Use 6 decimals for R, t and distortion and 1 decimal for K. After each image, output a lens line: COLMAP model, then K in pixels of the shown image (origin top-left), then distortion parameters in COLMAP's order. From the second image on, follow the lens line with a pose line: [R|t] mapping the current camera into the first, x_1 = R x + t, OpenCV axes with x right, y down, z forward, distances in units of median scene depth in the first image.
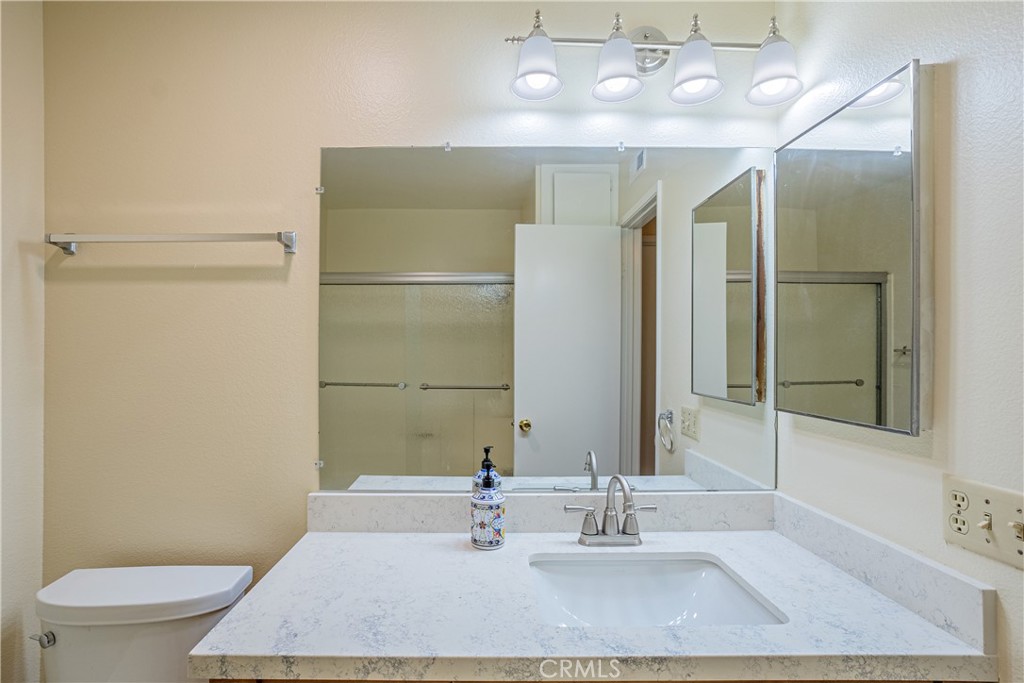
lens RADIAL K [[499.6, 0, 468.7], [0, 499.6, 361.5], [0, 0, 1]] dist [-0.026906, 0.008736]
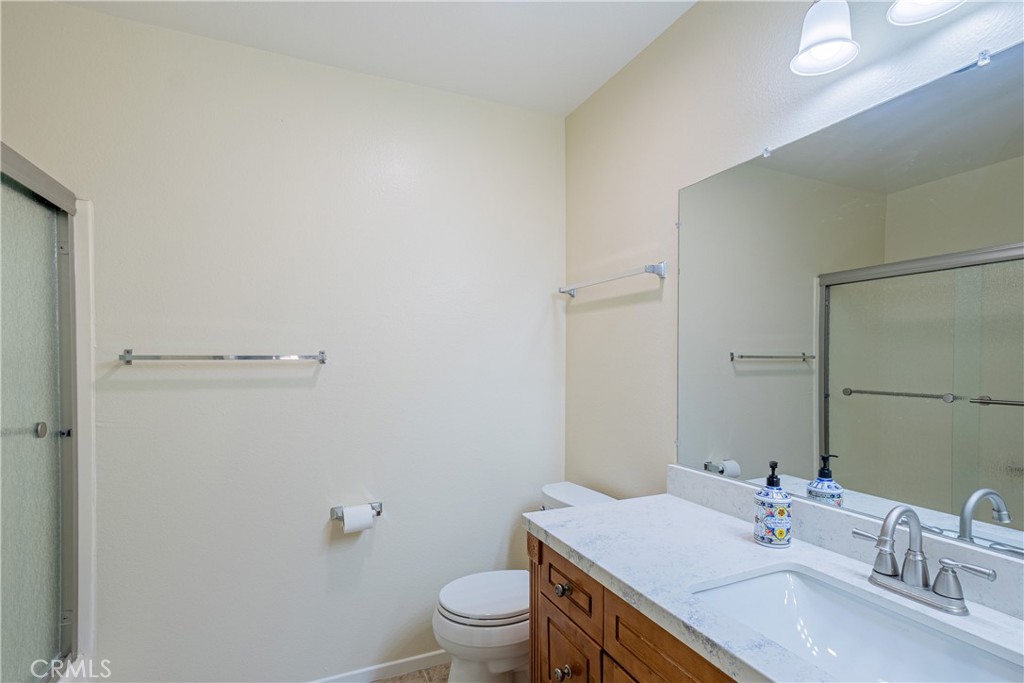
lens RADIAL K [[499.6, 0, 522.7], [0, 499.6, 362.9], [0, 0, 1]] dist [-0.026906, 0.008736]
pose [[0.421844, 0.004747, -0.906656, 0.727235], [-0.018588, 0.999821, -0.003414, 0.019201], [0.906478, 0.018293, 0.421857, 0.124248]]
